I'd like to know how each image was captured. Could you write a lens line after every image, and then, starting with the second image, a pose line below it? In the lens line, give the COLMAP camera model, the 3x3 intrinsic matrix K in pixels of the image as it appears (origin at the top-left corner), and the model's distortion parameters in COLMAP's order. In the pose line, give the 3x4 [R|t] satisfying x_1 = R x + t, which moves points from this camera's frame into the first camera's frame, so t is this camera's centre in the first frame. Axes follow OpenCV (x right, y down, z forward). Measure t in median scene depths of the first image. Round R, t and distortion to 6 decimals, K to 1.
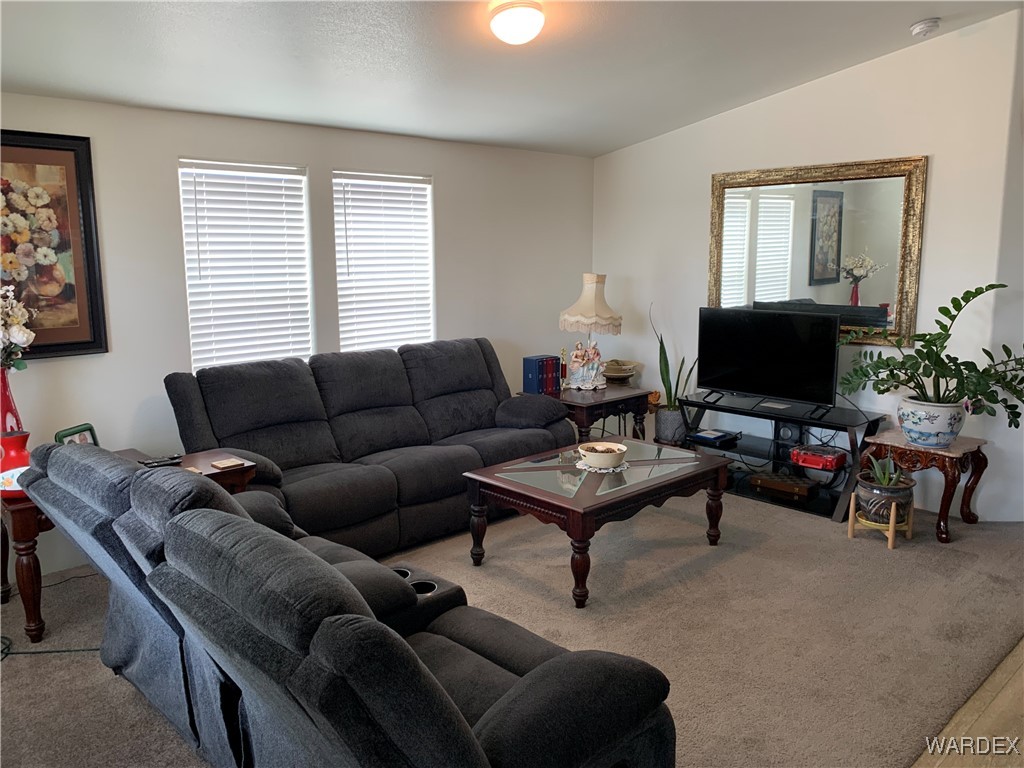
lens RADIAL K [[779.9, 0, 503.7], [0, 779.9, 379.2], [0, 0, 1]] dist [0.104254, -0.253517]
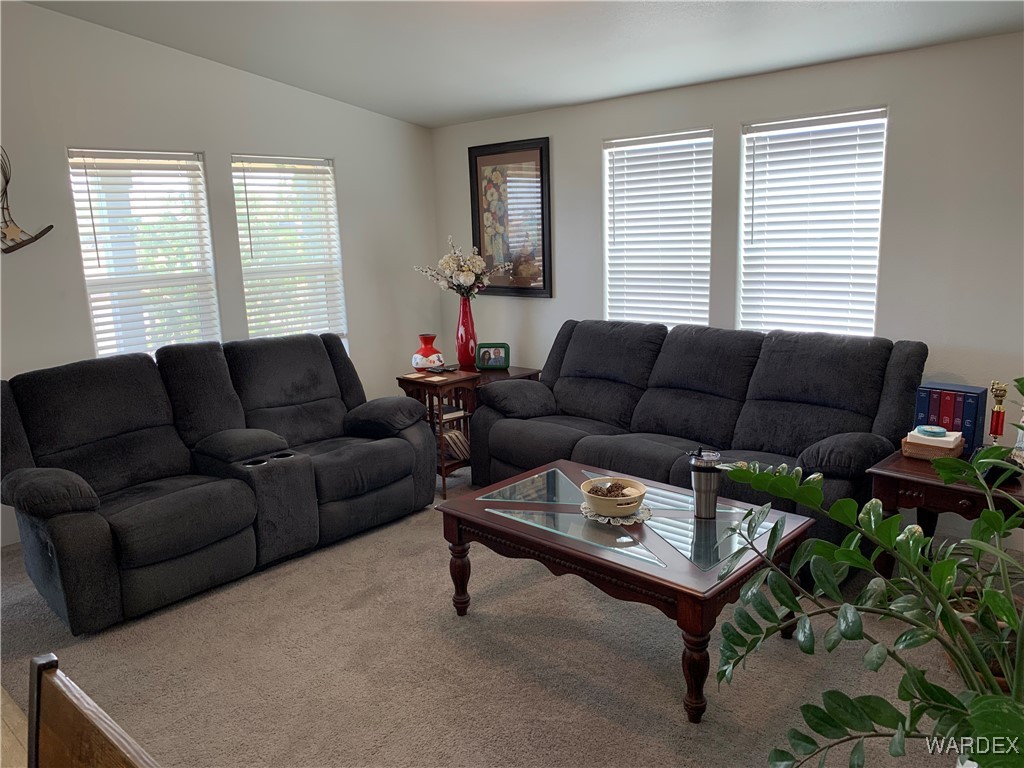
lens RADIAL K [[779.9, 0, 503.7], [0, 779.9, 379.2], [0, 0, 1]] dist [0.104254, -0.253517]
pose [[0.049262, 0.197205, -0.979124, 0.715431], [-0.127120, 0.973580, 0.189692, -0.121745], [0.990663, 0.115122, 0.073029, 0.712326]]
